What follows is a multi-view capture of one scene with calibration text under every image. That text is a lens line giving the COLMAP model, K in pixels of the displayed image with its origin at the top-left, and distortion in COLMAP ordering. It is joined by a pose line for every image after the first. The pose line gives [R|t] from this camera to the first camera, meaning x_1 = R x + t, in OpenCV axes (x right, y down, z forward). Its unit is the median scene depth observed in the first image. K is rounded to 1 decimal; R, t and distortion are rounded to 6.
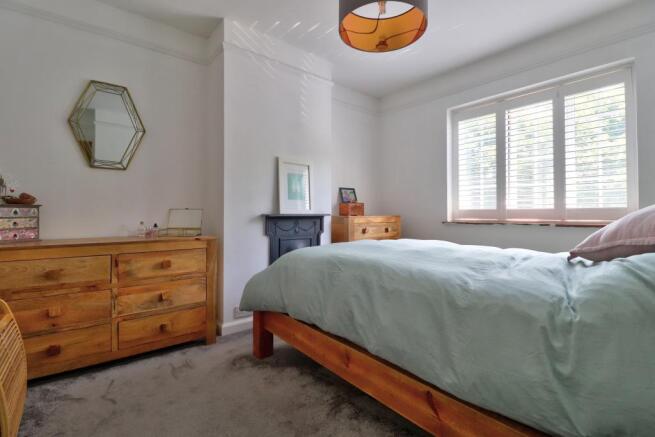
lens RADIAL K [[302.6, 0, 331.0], [0, 302.6, 212.6], [0, 0, 1]] dist [-0.001671, -0.015312]
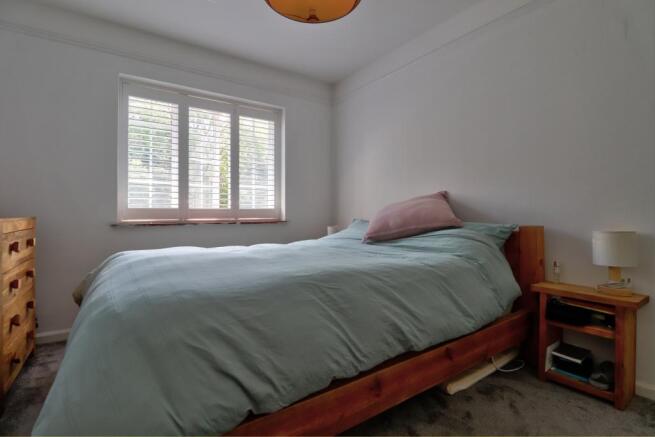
lens RADIAL K [[302.6, 0, 331.0], [0, 302.6, 212.6], [0, 0, 1]] dist [-0.001671, -0.015312]
pose [[0.094775, -0.000246, 0.995499, -0.341306], [-0.002846, 0.999996, 0.000518, -0.000066], [-0.995495, -0.002882, 0.094774, 0.454472]]
